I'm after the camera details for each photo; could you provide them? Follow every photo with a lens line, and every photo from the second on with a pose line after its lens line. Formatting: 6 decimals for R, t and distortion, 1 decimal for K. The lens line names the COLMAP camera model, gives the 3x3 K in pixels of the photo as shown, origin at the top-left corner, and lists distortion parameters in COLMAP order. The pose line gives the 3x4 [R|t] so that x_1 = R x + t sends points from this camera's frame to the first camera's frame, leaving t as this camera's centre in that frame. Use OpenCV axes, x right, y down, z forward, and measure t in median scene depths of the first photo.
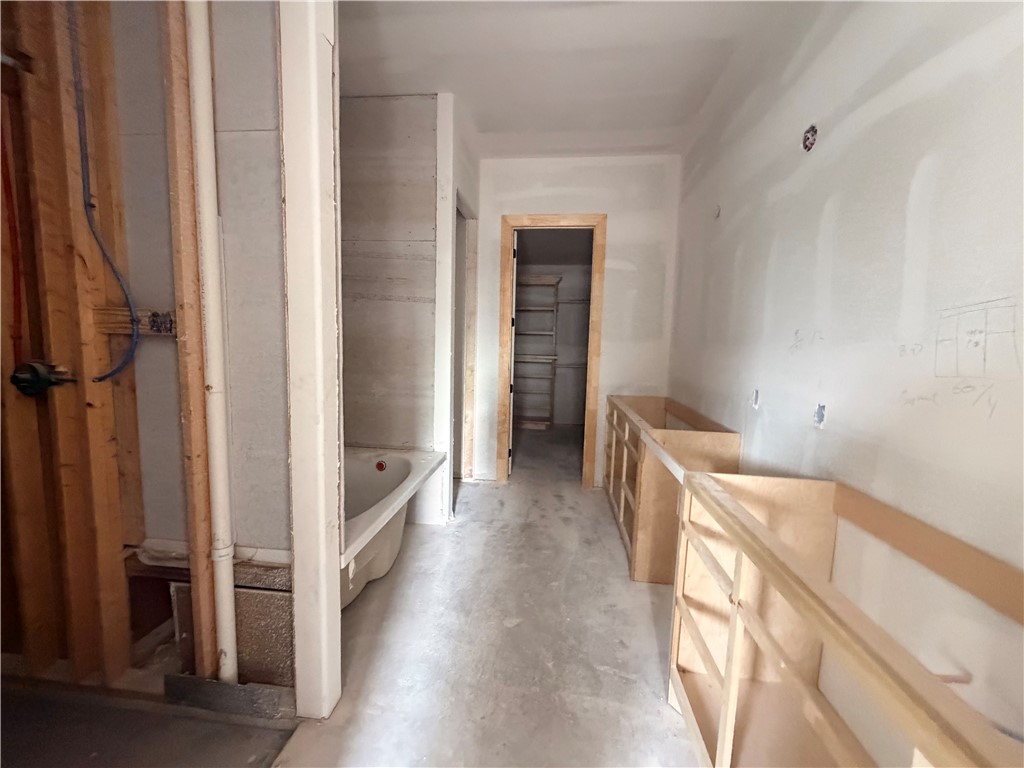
lens RADIAL K [[407.5, 0, 509.3], [0, 407.5, 384.1], [0, 0, 1]] dist [0.000275, 0.000164]
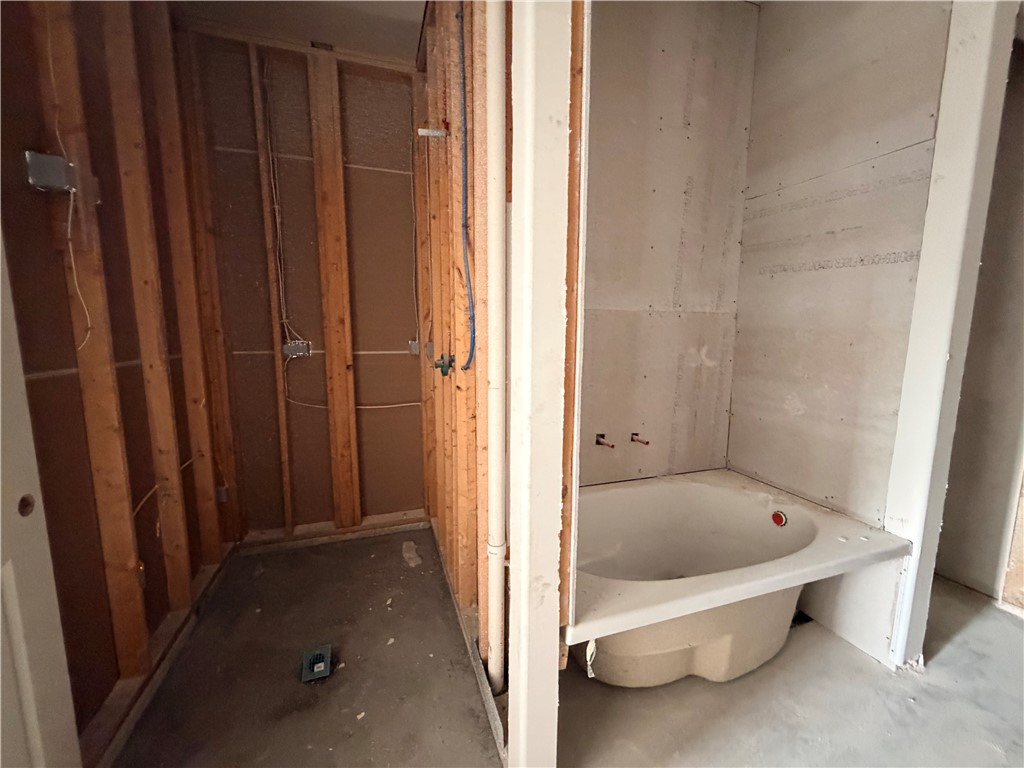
lens RADIAL K [[407.5, 0, 509.3], [0, 407.5, 384.1], [0, 0, 1]] dist [0.000275, 0.000164]
pose [[0.422843, 0.092595, -0.901460, 0.085177], [-0.083928, 0.994492, 0.062783, -0.025986], [0.902308, 0.049111, 0.428285, 0.298755]]
